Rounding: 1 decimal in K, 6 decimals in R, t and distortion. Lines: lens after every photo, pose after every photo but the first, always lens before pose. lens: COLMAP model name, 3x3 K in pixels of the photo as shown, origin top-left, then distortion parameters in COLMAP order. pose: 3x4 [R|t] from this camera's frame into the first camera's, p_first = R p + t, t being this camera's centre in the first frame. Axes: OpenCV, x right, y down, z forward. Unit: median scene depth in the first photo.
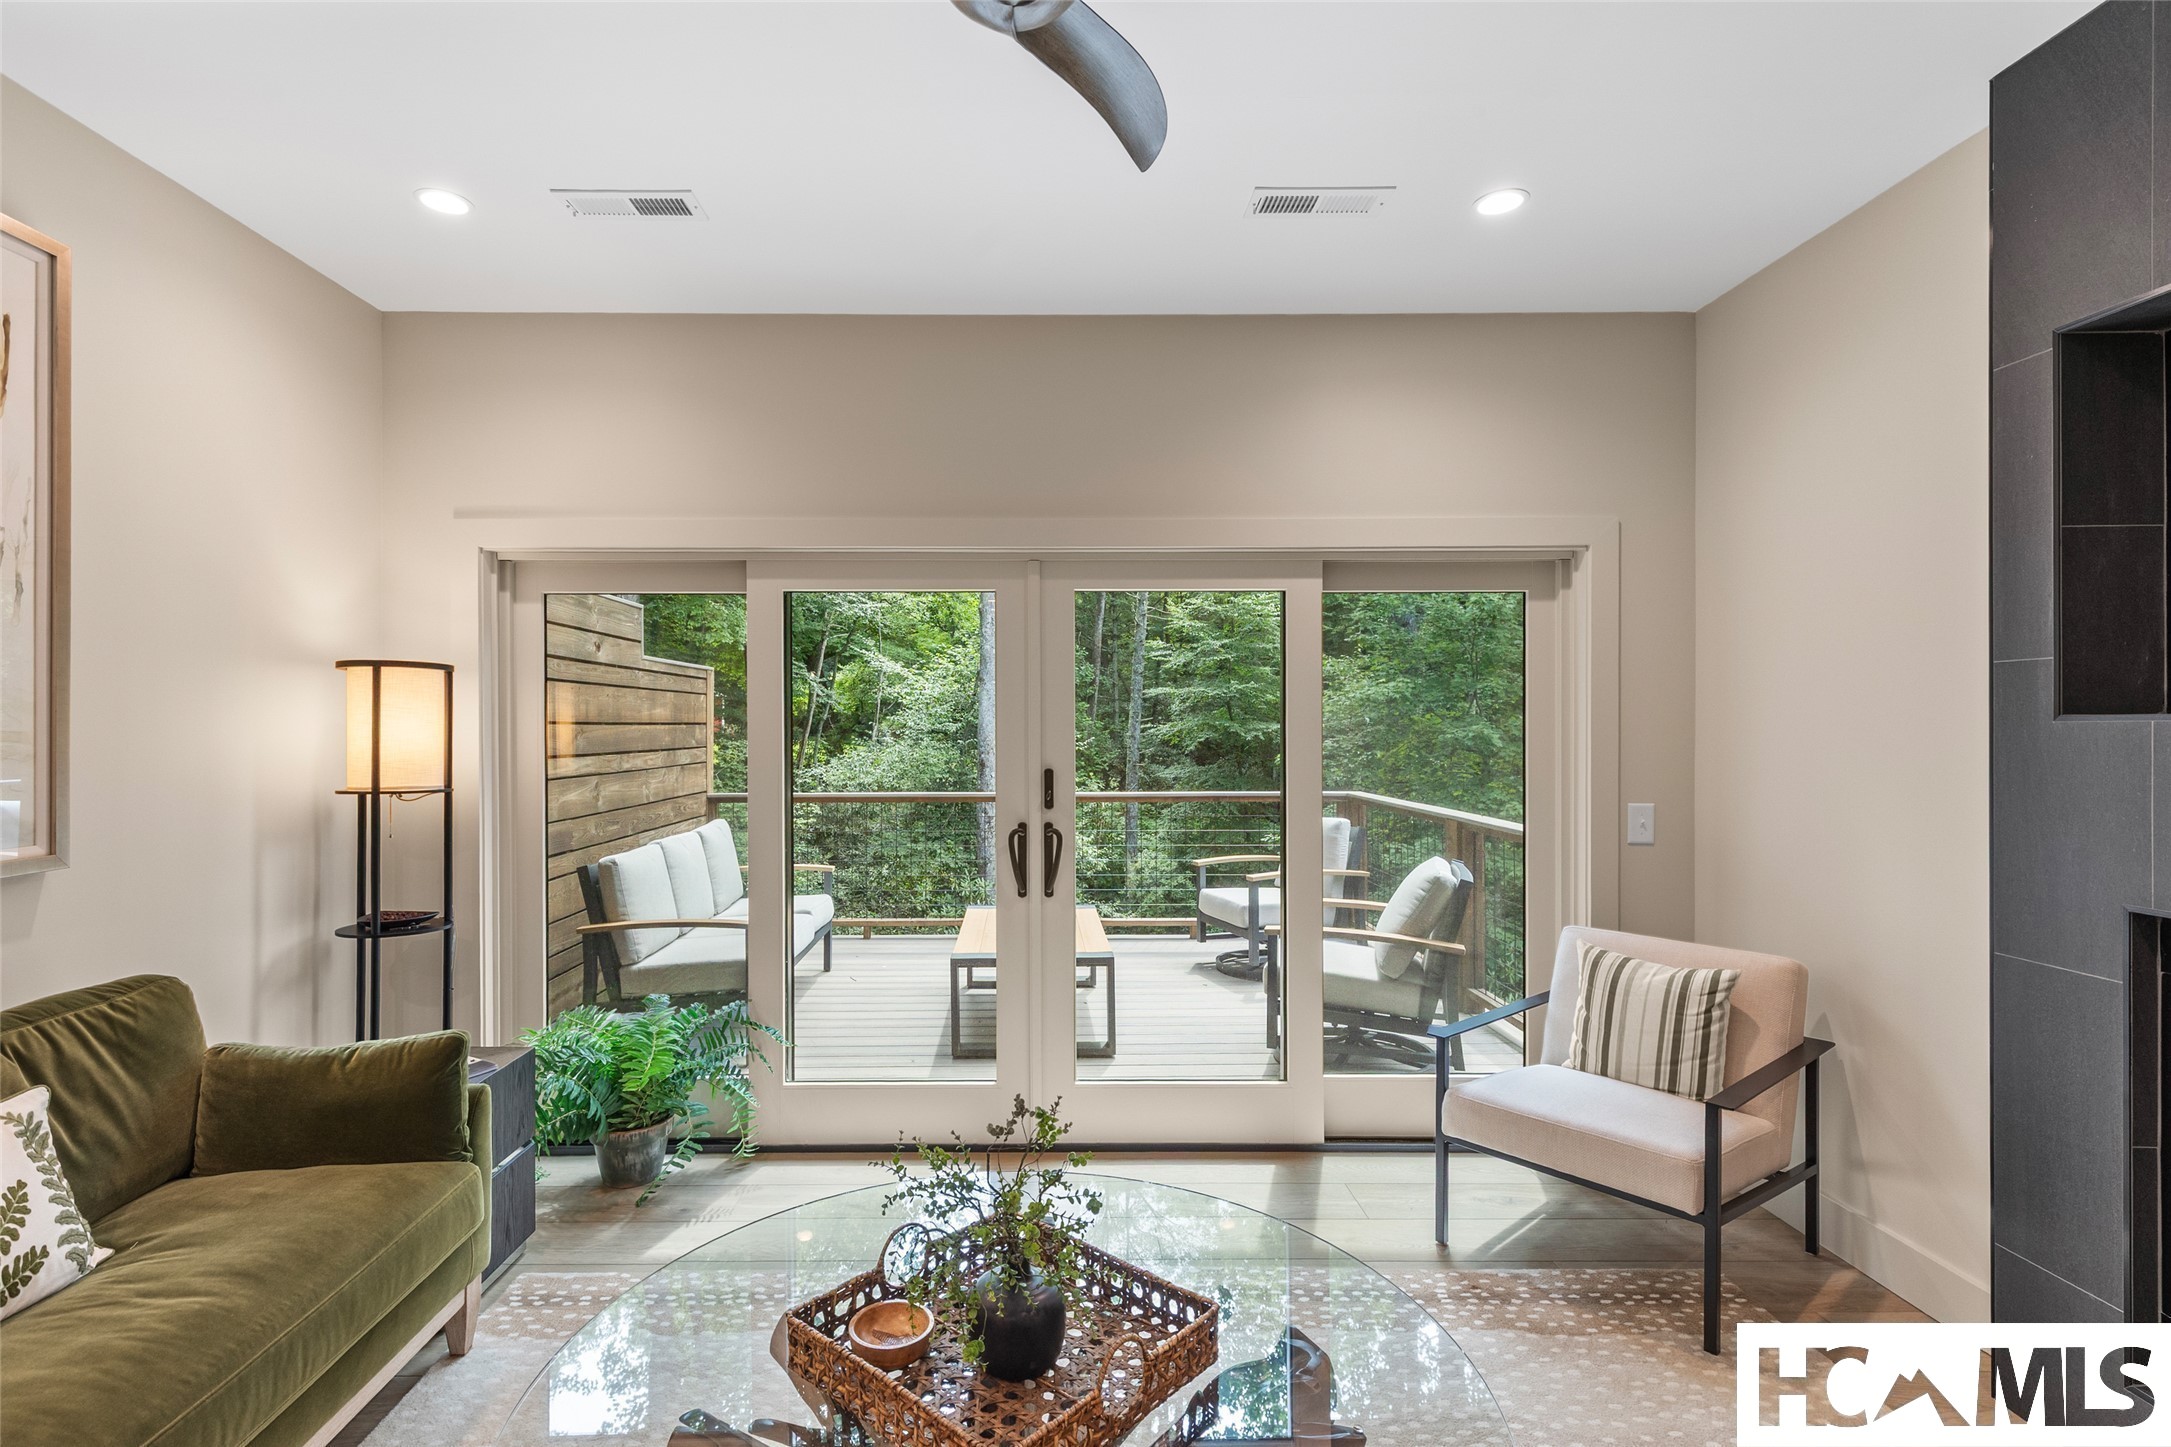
lens RADIAL K [[1012.0, 0, 1037.1], [0, 1012.0, 735.5], [0, 0, 1]] dist [0.005306, -0.000978]
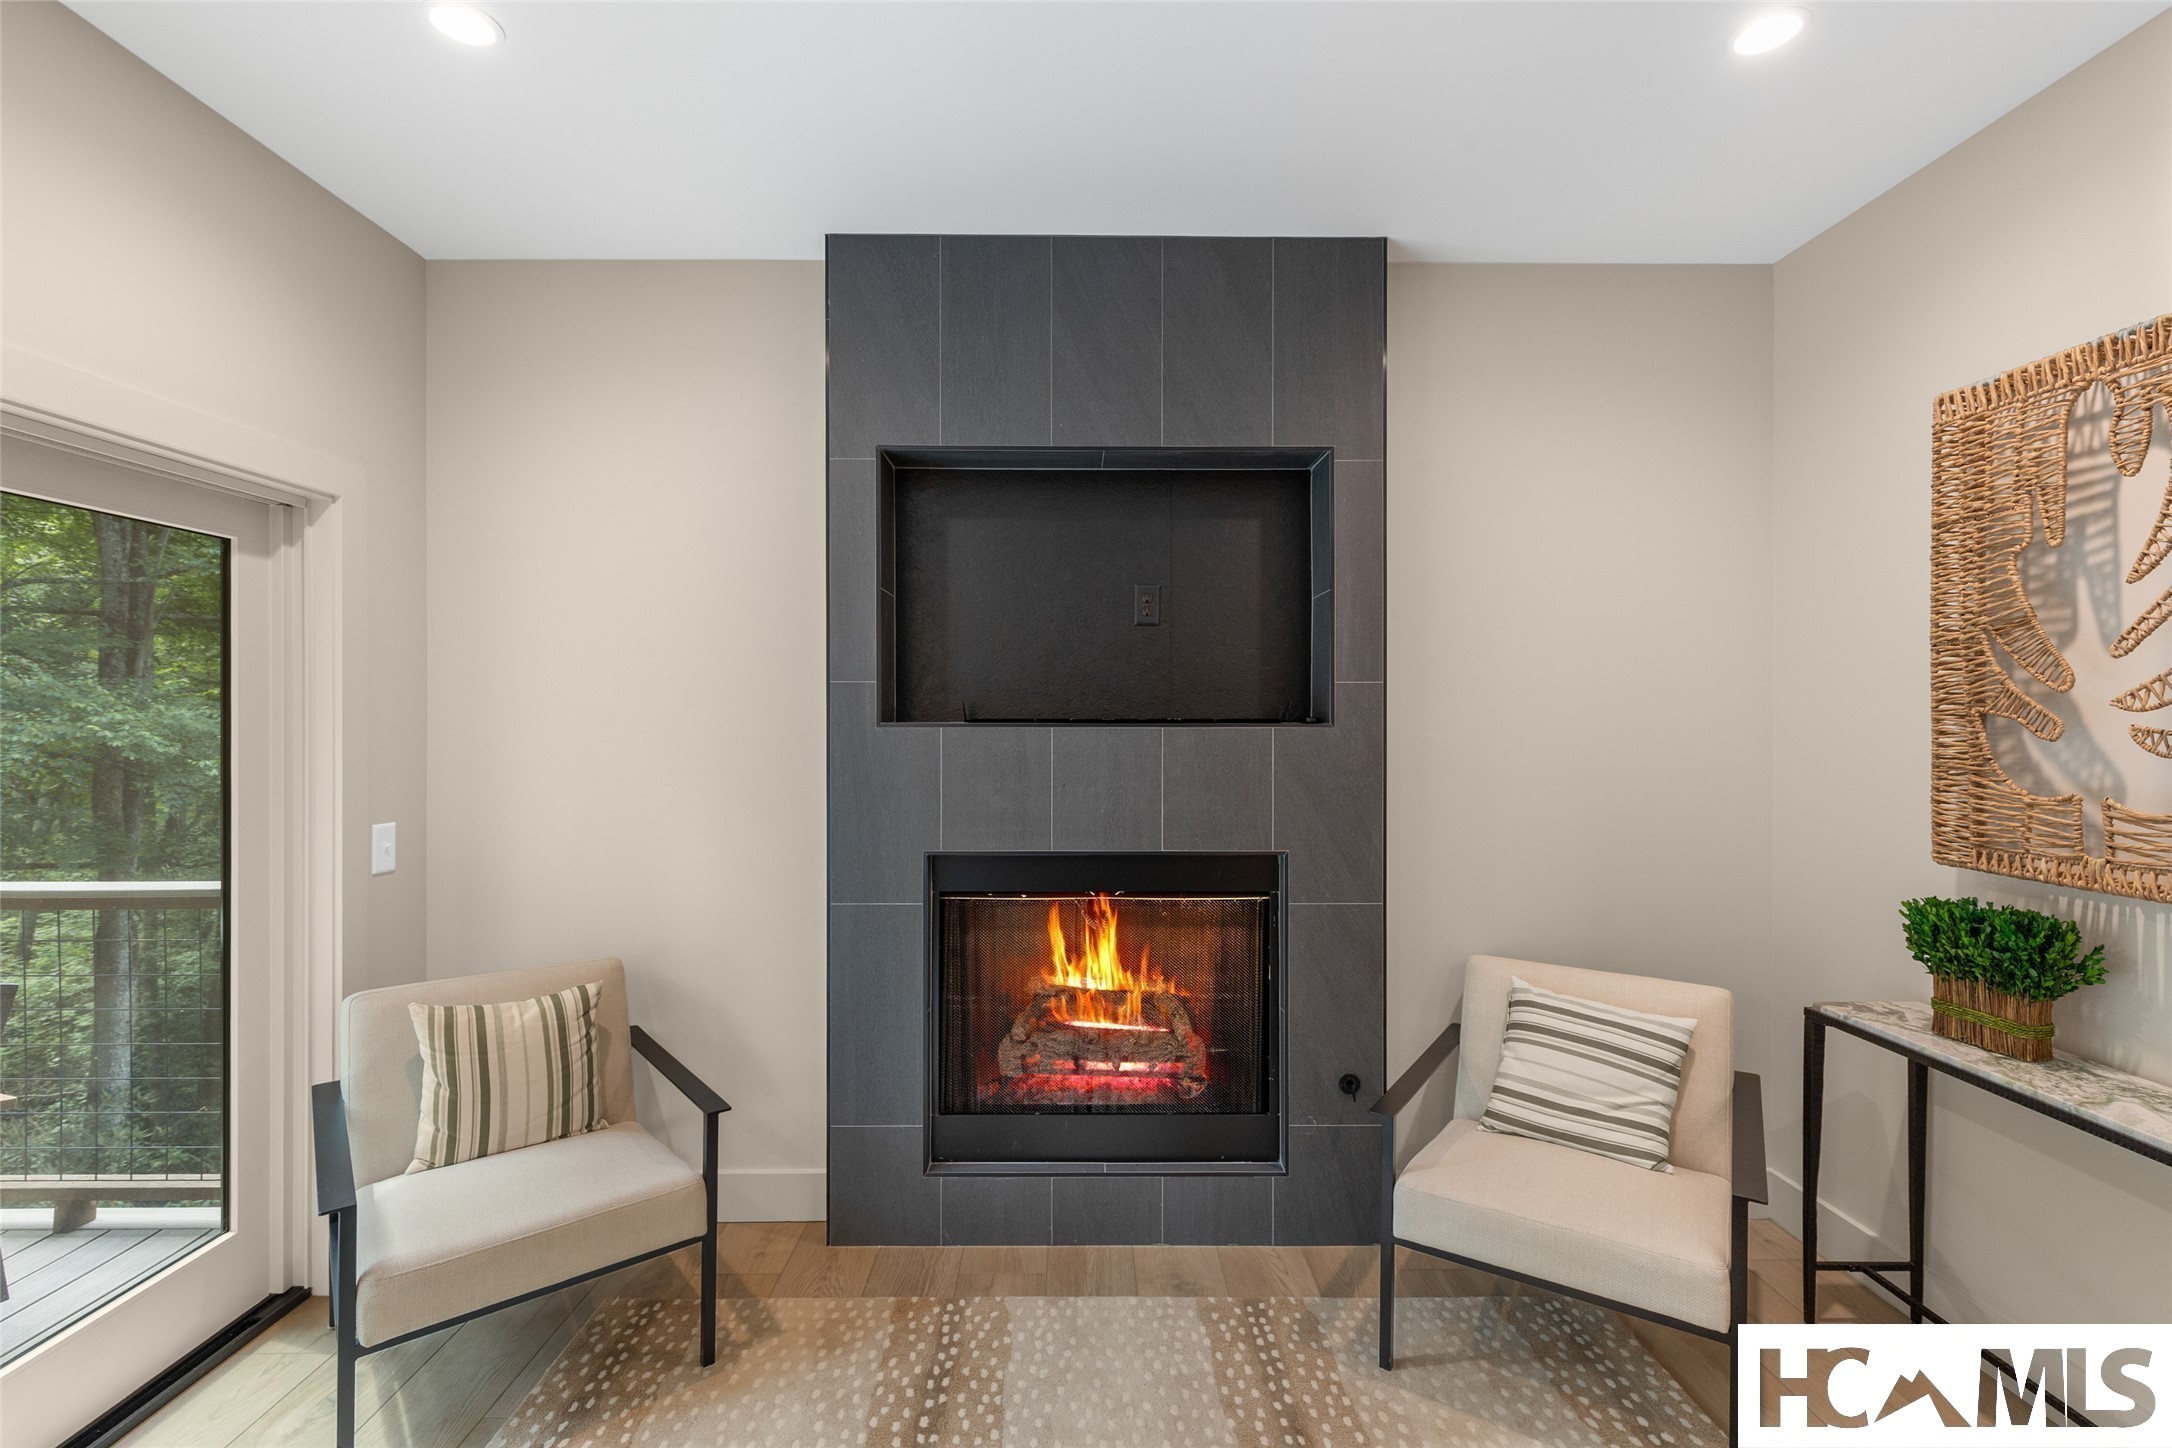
lens RADIAL K [[975.2, 0, 1089.5], [0, 975.2, 717.3], [0, 0, 1]] dist [0.006358, -0.002927]
pose [[-0.004886, 0.000952, 0.999988, -0.202039], [0.006839, 0.999976, -0.000918, -0.014708], [-0.999965, 0.006834, -0.004893, 0.430689]]
